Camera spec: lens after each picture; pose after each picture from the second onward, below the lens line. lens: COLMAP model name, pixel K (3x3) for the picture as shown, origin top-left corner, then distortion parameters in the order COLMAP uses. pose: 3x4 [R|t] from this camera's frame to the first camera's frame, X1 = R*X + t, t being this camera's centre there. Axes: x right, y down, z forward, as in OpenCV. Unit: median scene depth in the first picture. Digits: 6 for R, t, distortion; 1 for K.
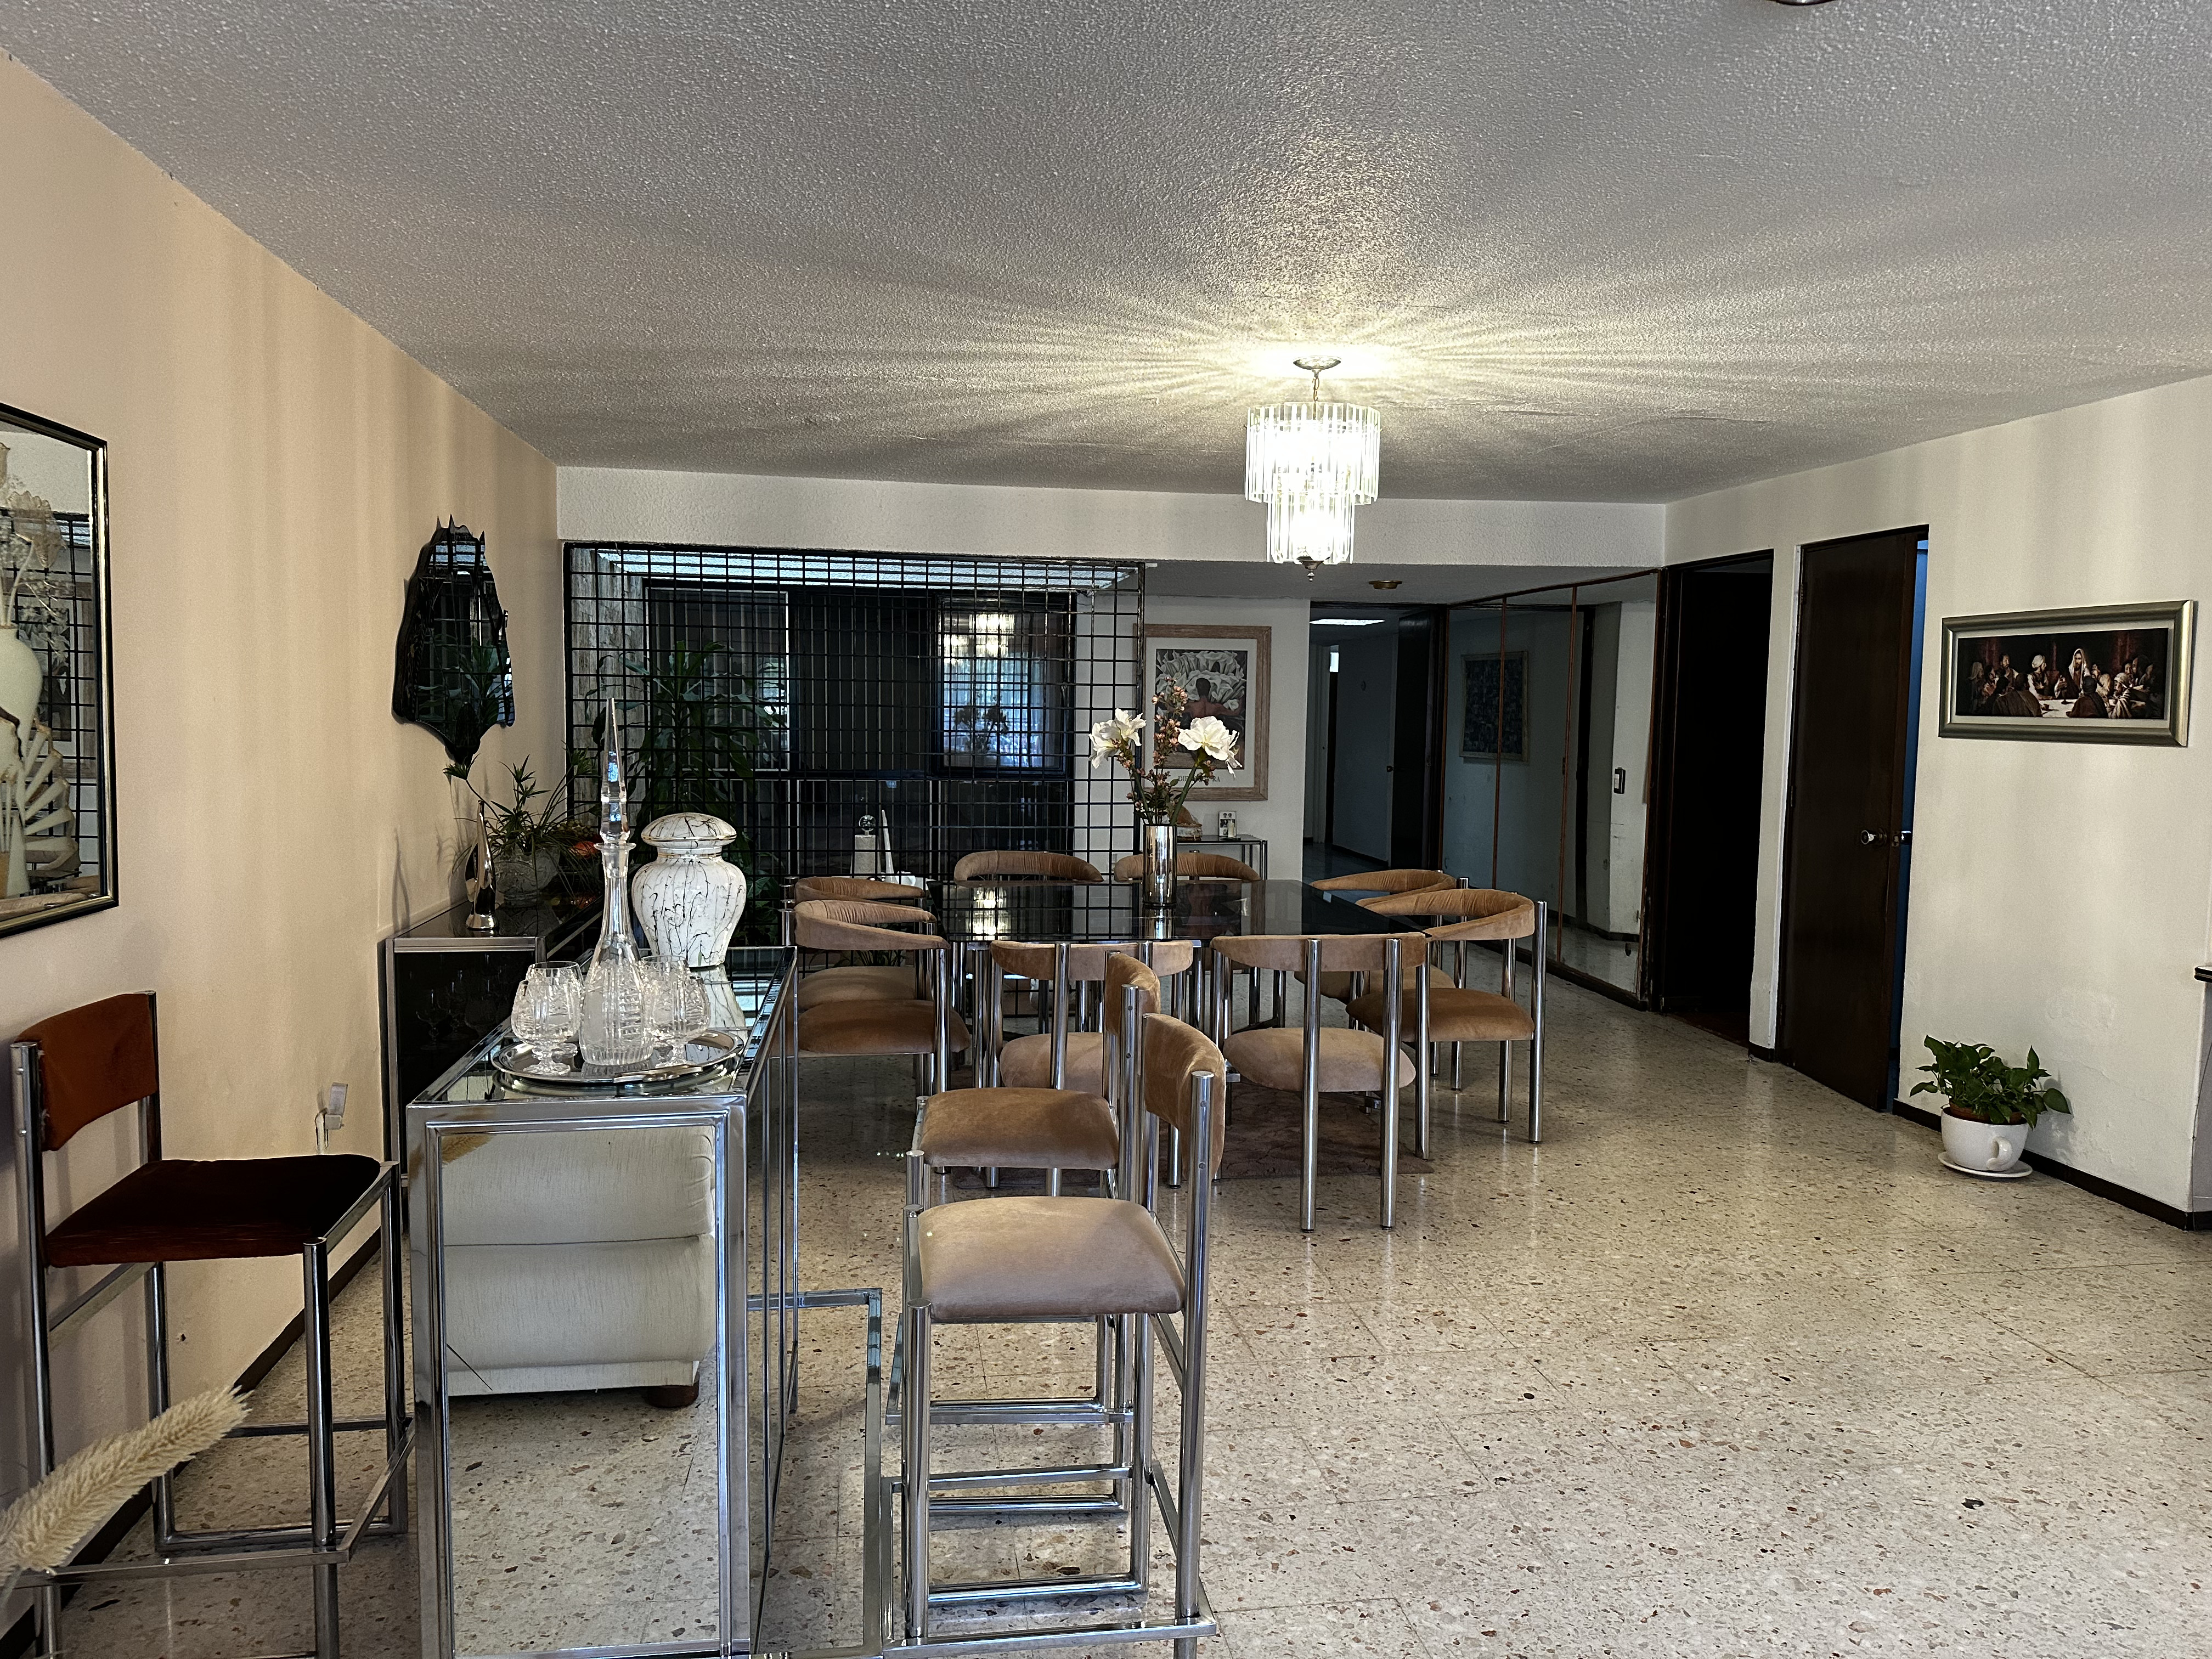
lens RADIAL K [[1520.0, 0, 1106.0], [0, 1520.0, 829.5], [0, 0, 1]] dist [0.002143, -0.000549]
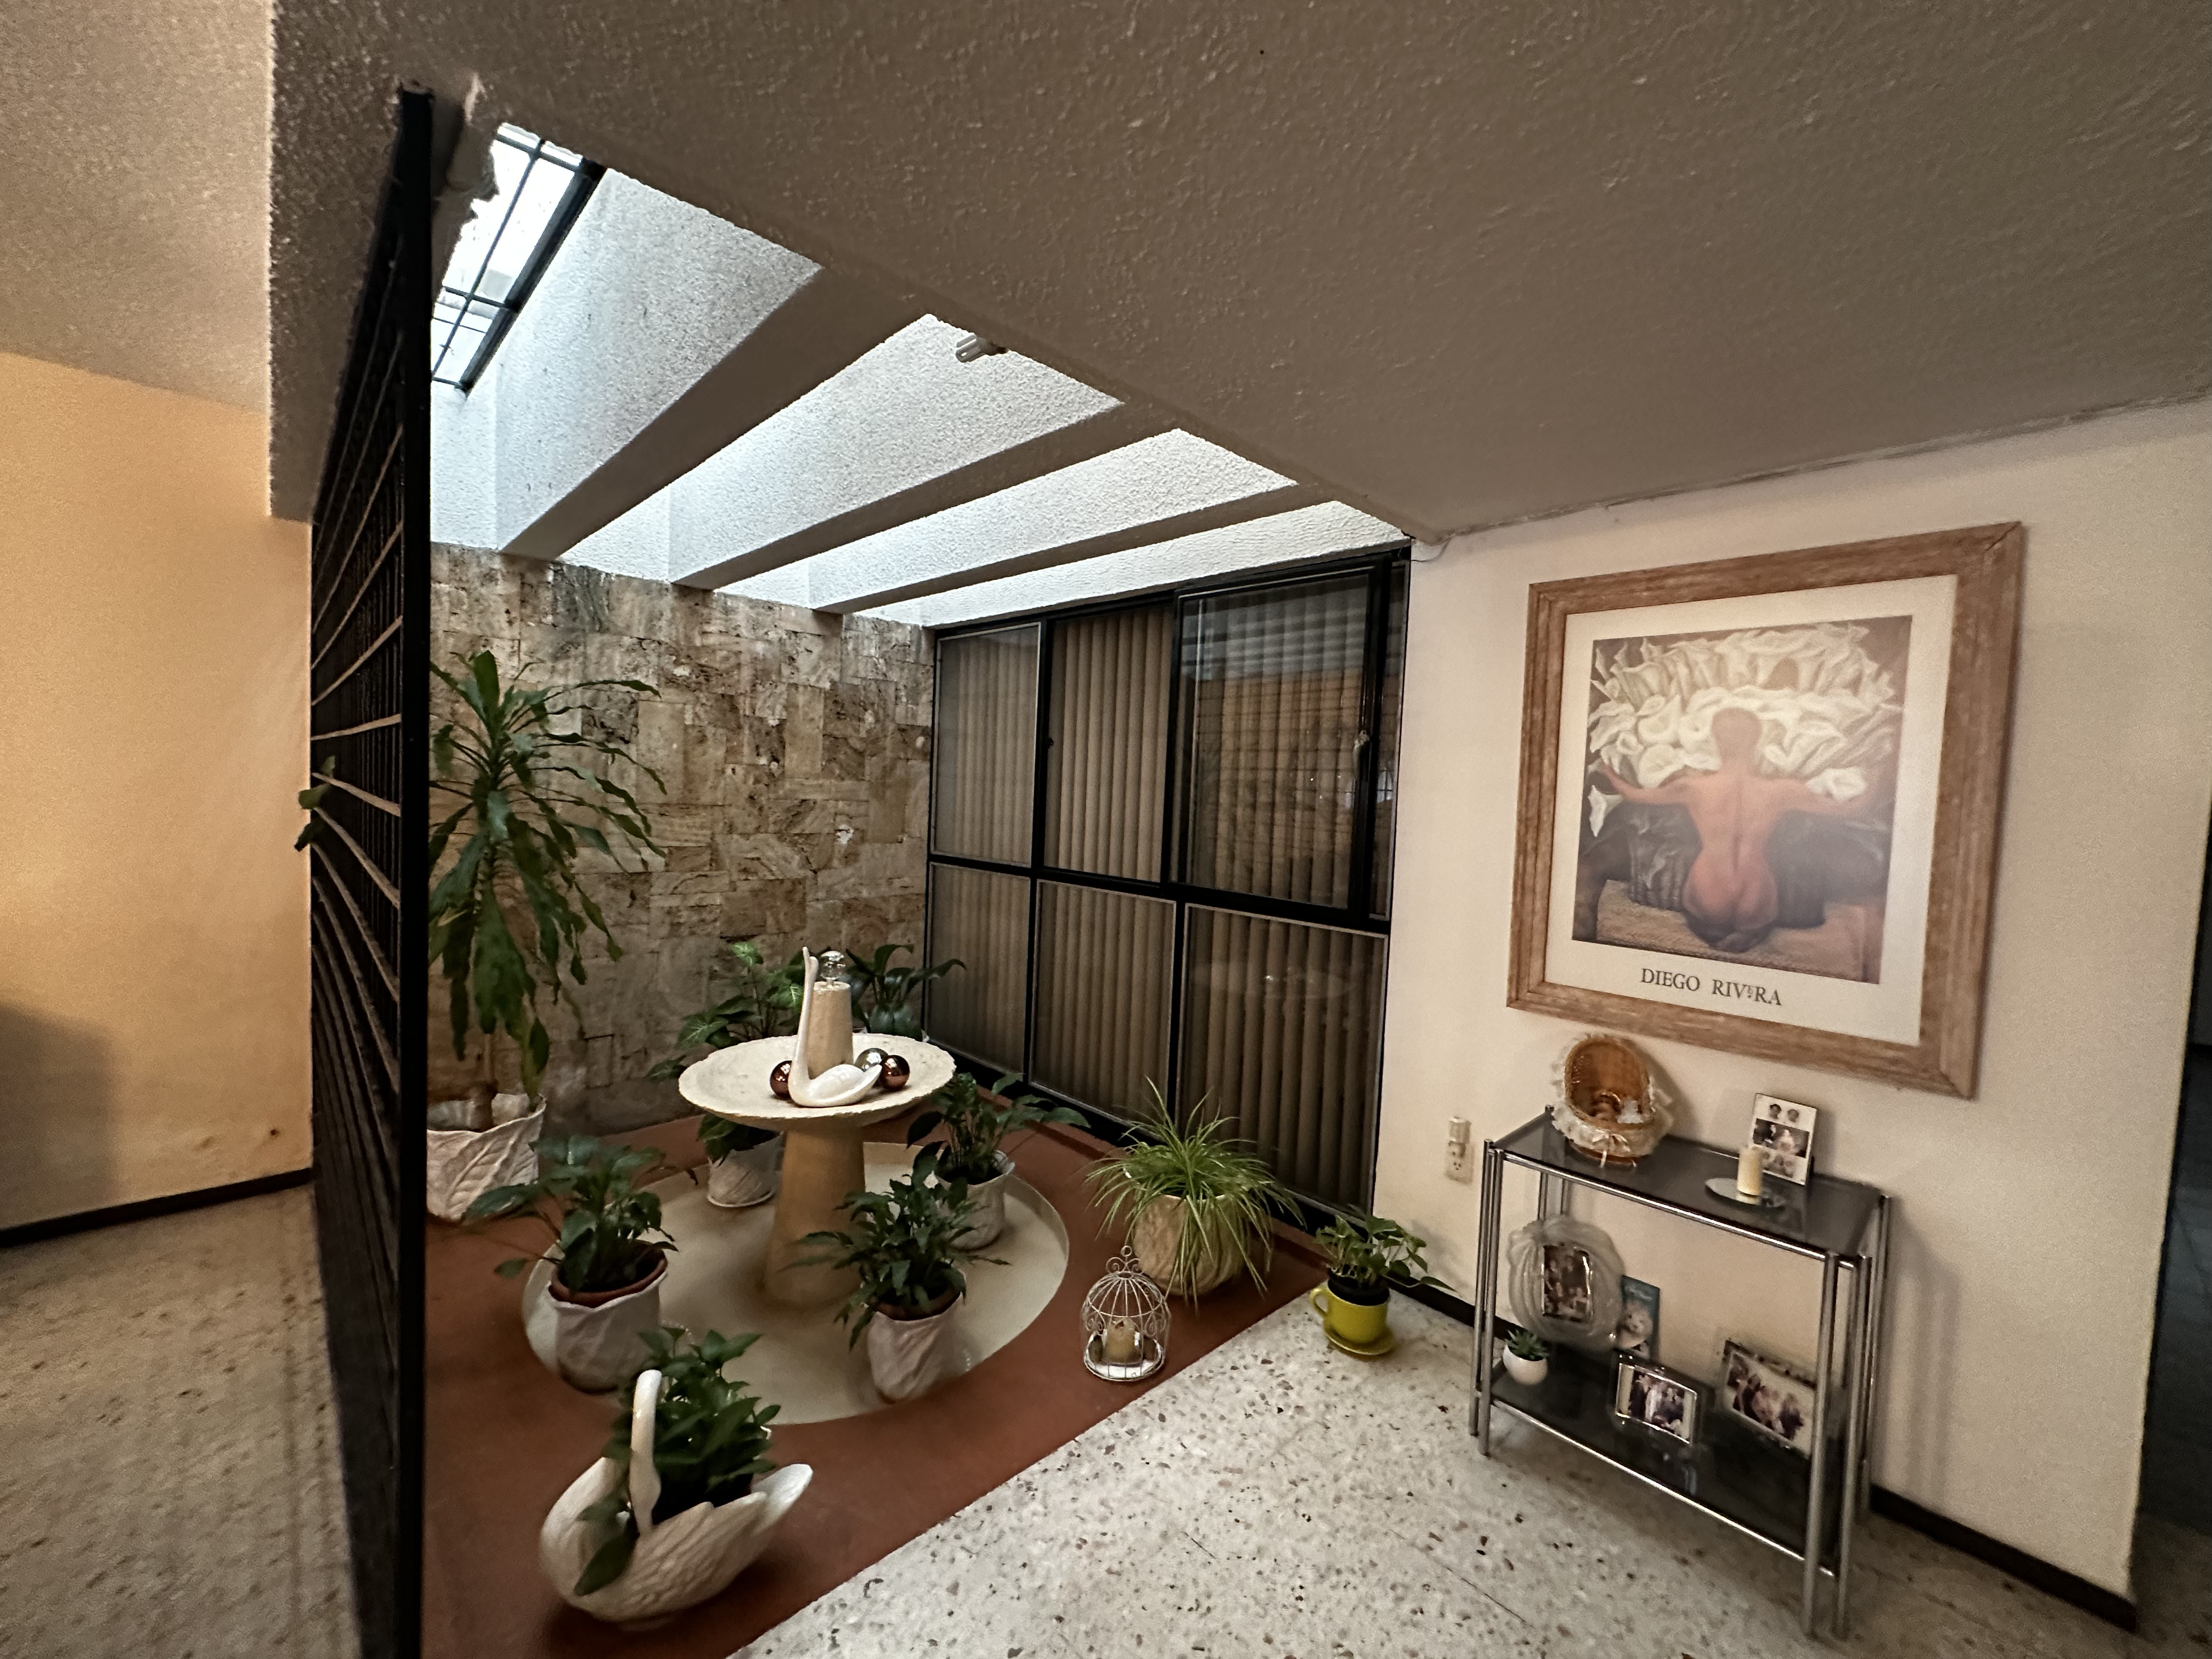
lens RADIAL K [[883.0, 0, 1106.0], [0, 883.0, 829.5], [0, 0, 1]] dist [-0.000935, 0.000035]
pose [[0.573284, 0.051777, -0.817719, 0.148471], [-0.104483, 0.994473, -0.010282, -0.053269], [0.812668, 0.091332, 0.575526, 0.755430]]
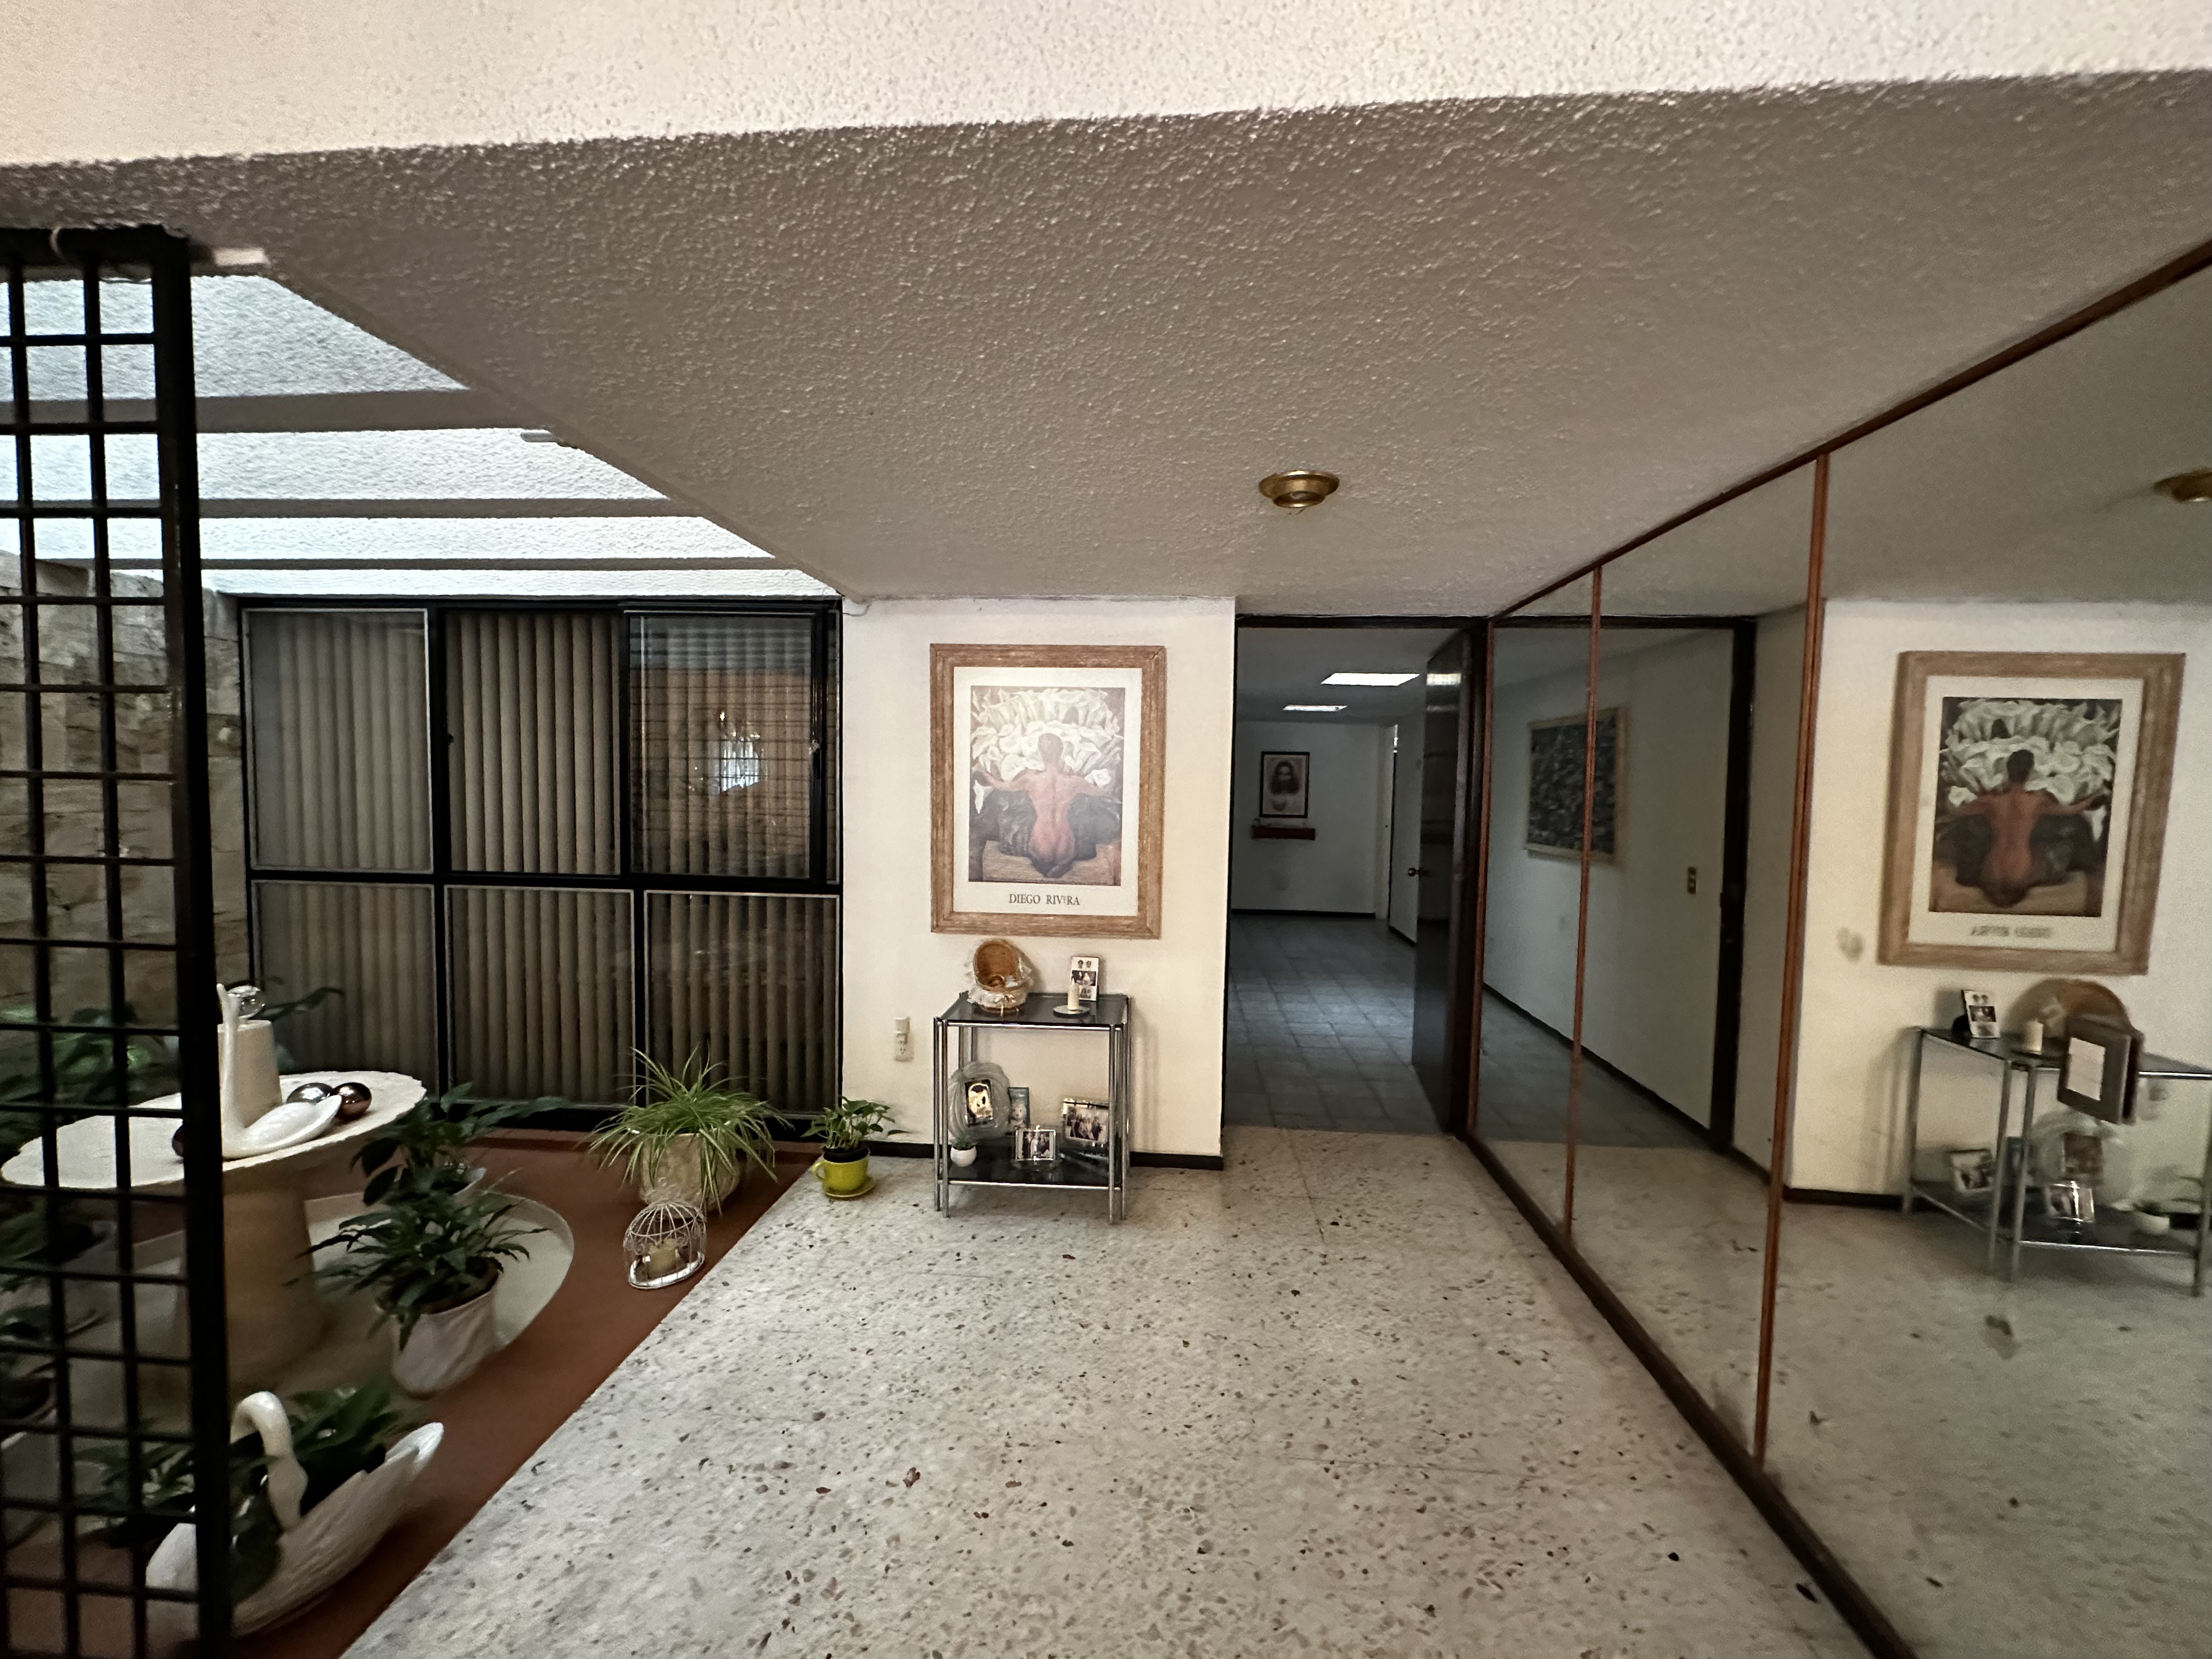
lens RADIAL K [[883.0, 0, 1106.0], [0, 883.0, 829.5], [0, 0, 1]] dist [-0.000935, 0.000035]
pose [[0.974271, 0.018687, -0.224602, 0.163044], [-0.025696, 0.999268, -0.028326, -0.051935], [0.223909, 0.033369, 0.974039, 0.659116]]
